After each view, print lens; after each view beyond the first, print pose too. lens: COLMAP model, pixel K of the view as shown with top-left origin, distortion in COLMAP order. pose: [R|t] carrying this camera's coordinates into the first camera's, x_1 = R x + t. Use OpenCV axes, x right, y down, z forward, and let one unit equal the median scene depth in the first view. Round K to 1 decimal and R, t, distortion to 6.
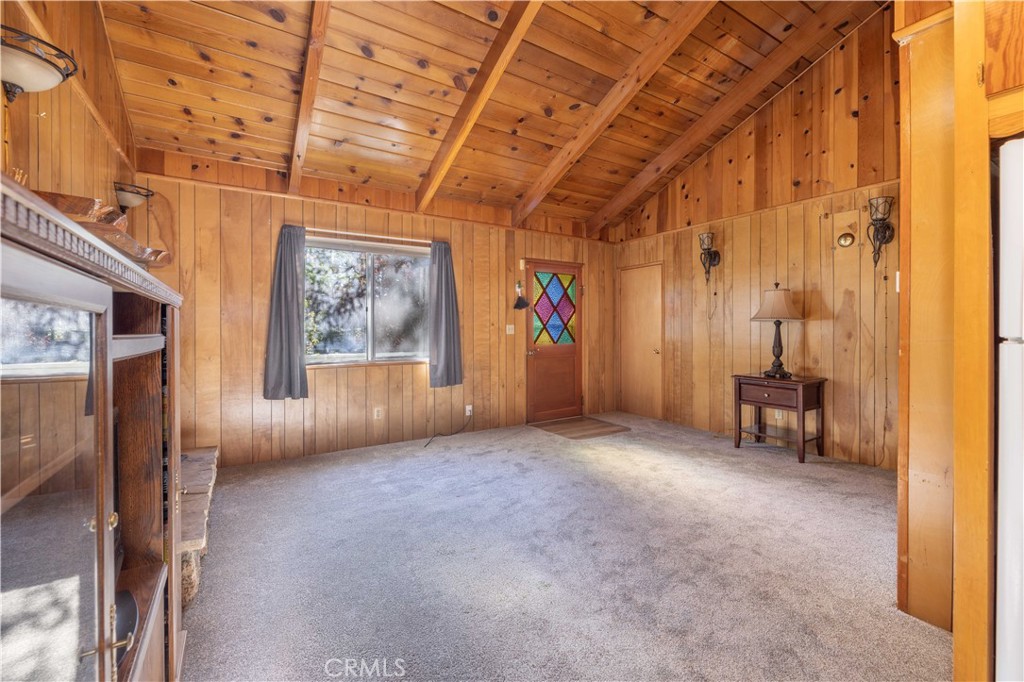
lens RADIAL K [[434.7, 0, 508.8], [0, 434.7, 336.1], [0, 0, 1]] dist [0.003155, 0.000675]
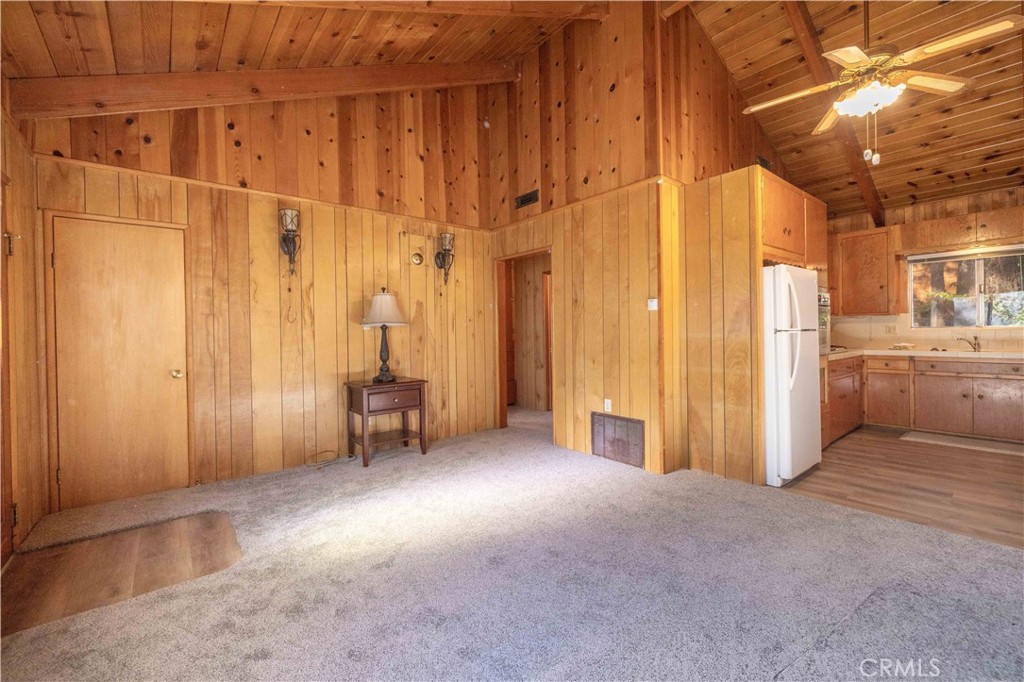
lens RADIAL K [[434.7, 0, 508.5], [0, 434.7, 332.9], [0, 0, 1]] dist [0.003155, 0.000675]
pose [[-0.123764, 0.002101, 0.992309, -0.396895], [0.029704, 0.999557, 0.001588, -0.010839], [-0.991867, 0.029672, -0.123772, 0.813135]]
